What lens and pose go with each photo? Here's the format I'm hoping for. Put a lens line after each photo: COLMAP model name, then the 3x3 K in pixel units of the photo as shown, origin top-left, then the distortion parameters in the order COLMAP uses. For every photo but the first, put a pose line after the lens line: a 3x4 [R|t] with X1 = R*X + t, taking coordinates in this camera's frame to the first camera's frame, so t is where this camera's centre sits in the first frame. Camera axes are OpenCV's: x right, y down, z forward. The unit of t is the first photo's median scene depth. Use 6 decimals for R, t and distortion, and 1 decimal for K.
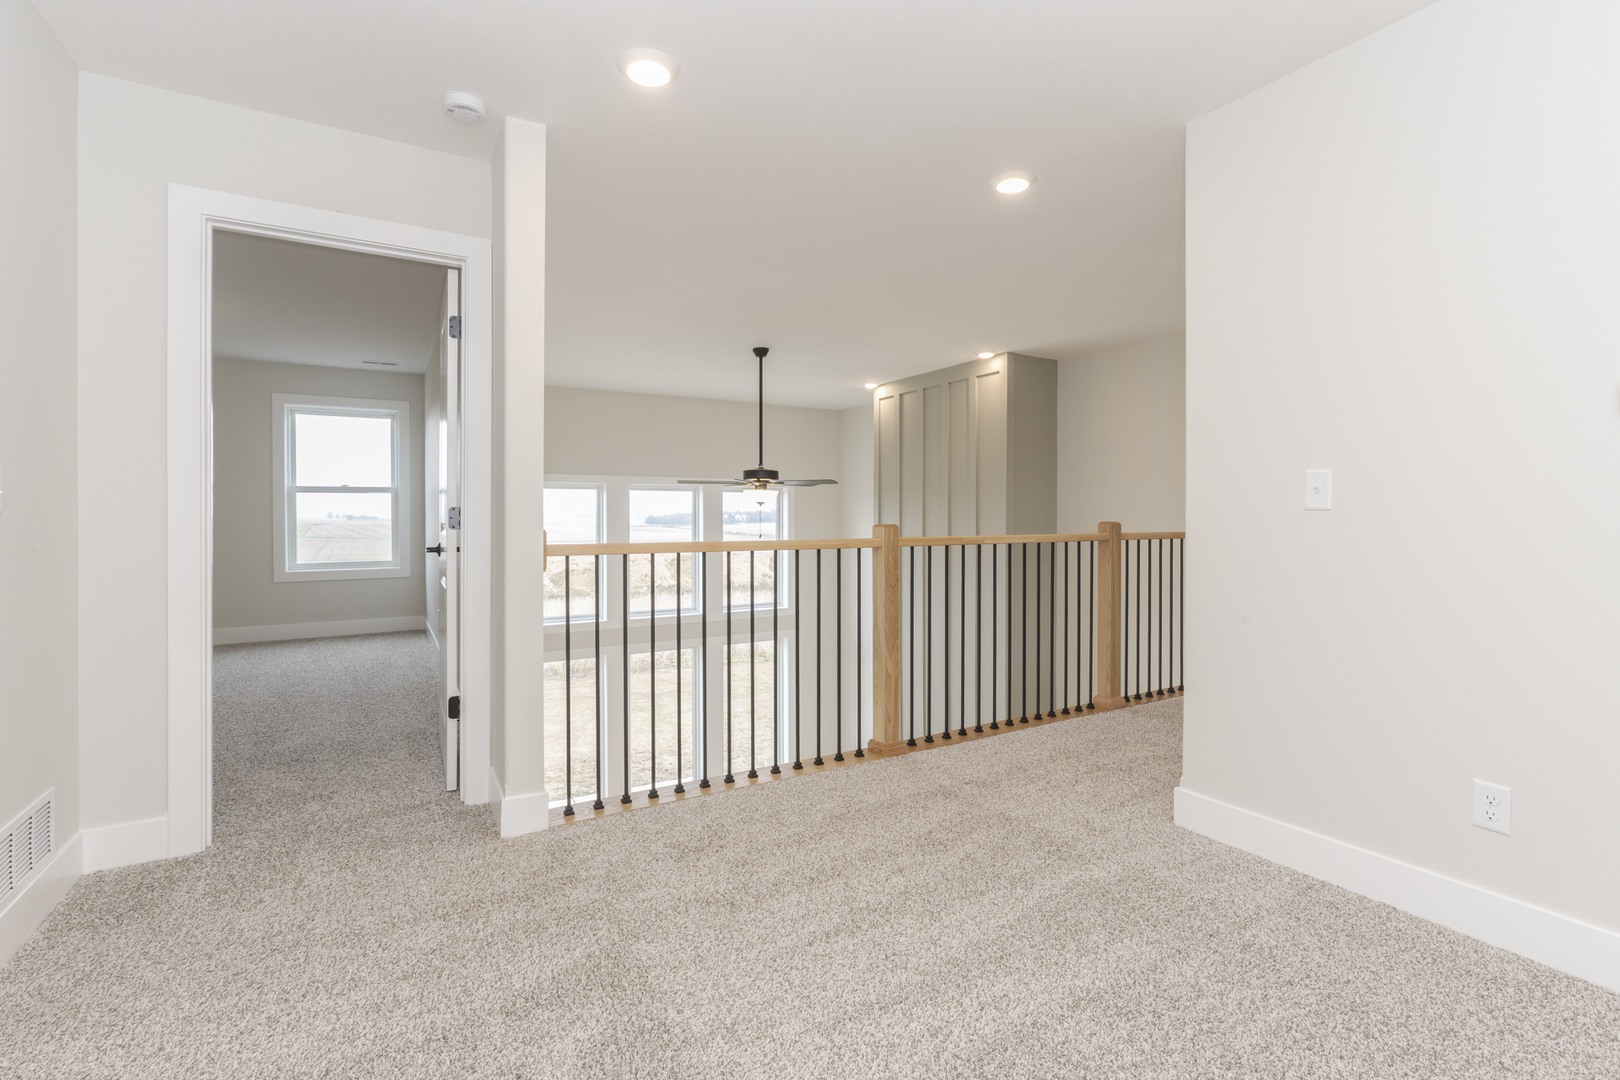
lens RADIAL K [[737.4, 0, 810.0], [0, 737.4, 540.0], [0, 0, 1]] dist [0.000589, 0.000054]
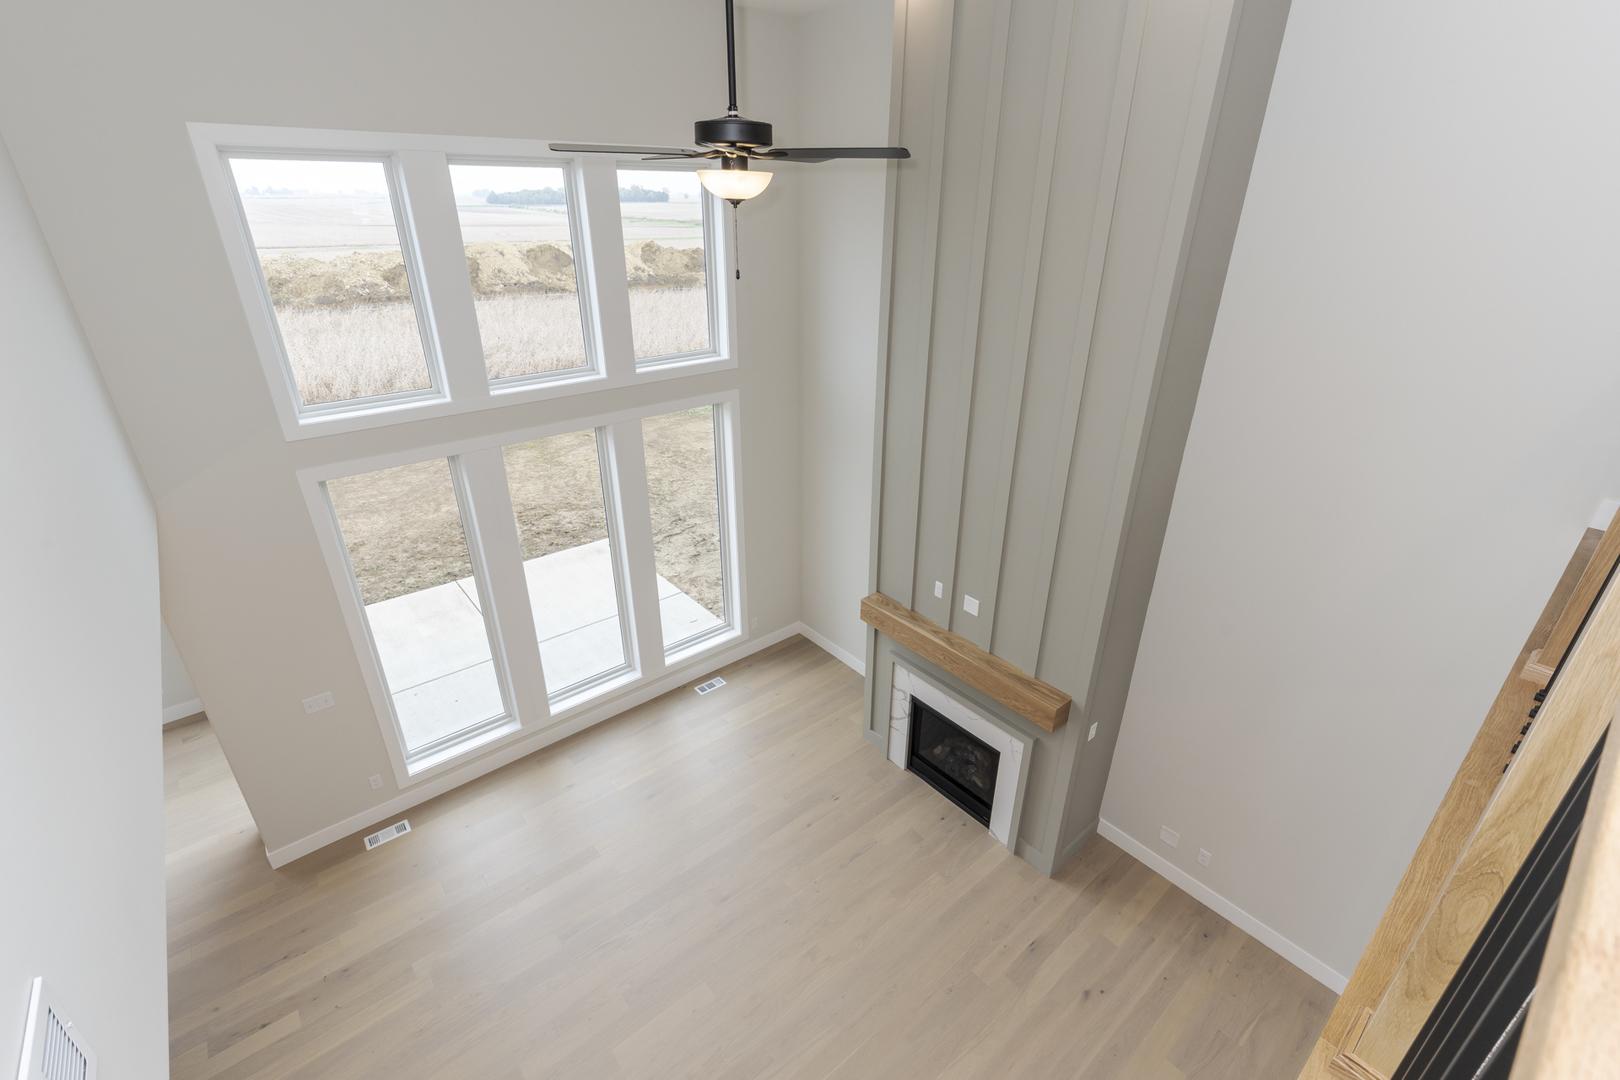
lens RADIAL K [[703.3, 0, 810.0], [0, 703.3, 540.0], [0, 0, 1]] dist [0.000307, 0.000038]
pose [[0.985193, -0.070181, 0.156428, -0.081221], [-0.000439, 0.911348, 0.411637, -0.028870], [-0.171449, -0.405611, 0.897822, 0.376776]]
